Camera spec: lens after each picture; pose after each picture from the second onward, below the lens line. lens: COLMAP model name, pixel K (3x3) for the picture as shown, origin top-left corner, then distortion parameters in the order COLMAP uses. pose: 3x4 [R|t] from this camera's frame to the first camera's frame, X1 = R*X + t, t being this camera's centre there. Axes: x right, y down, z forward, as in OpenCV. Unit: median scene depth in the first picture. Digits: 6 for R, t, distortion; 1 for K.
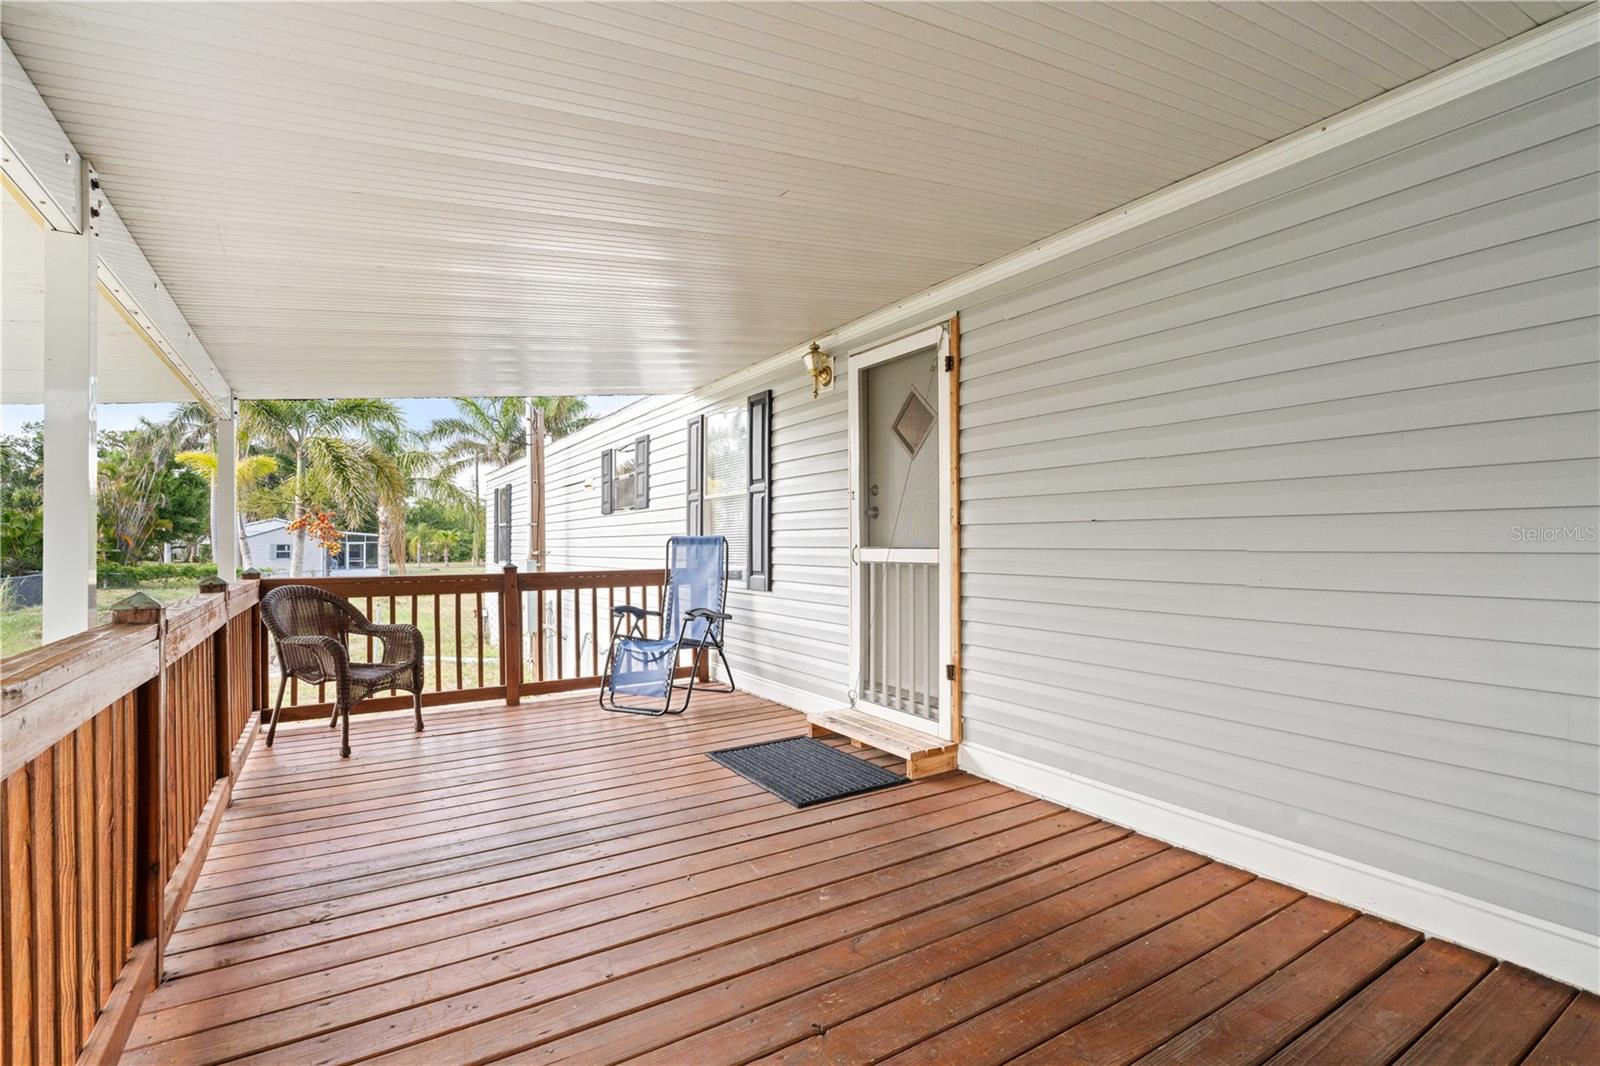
lens RADIAL K [[736.3, 0, 812.8], [0, 736.3, 536.9], [0, 0, 1]] dist [-0.009657, 0.000598]
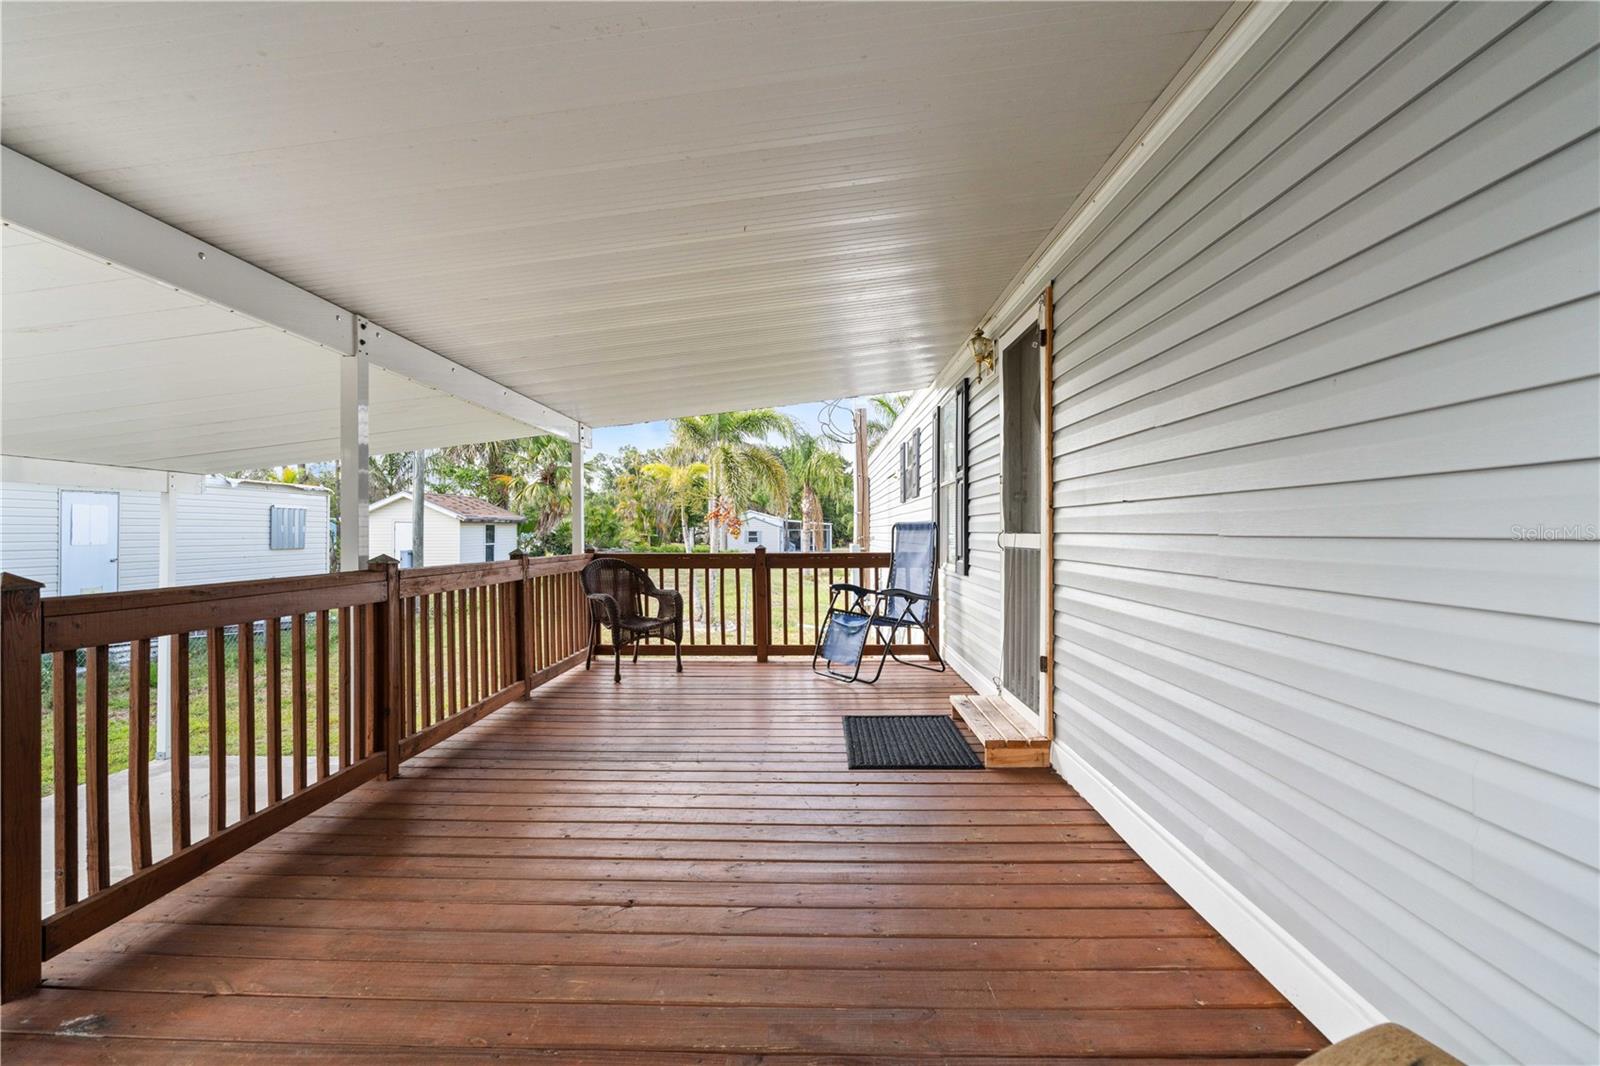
lens RADIAL K [[736.3, 0, 814.7], [0, 736.3, 534.3], [0, 0, 1]] dist [-0.009657, 0.000598]
pose [[0.831683, 0.004018, -0.555236, 0.351256], [0.003351, 0.999919, 0.012256, 0.003690], [0.555241, -0.012054, 0.831602, 0.040986]]
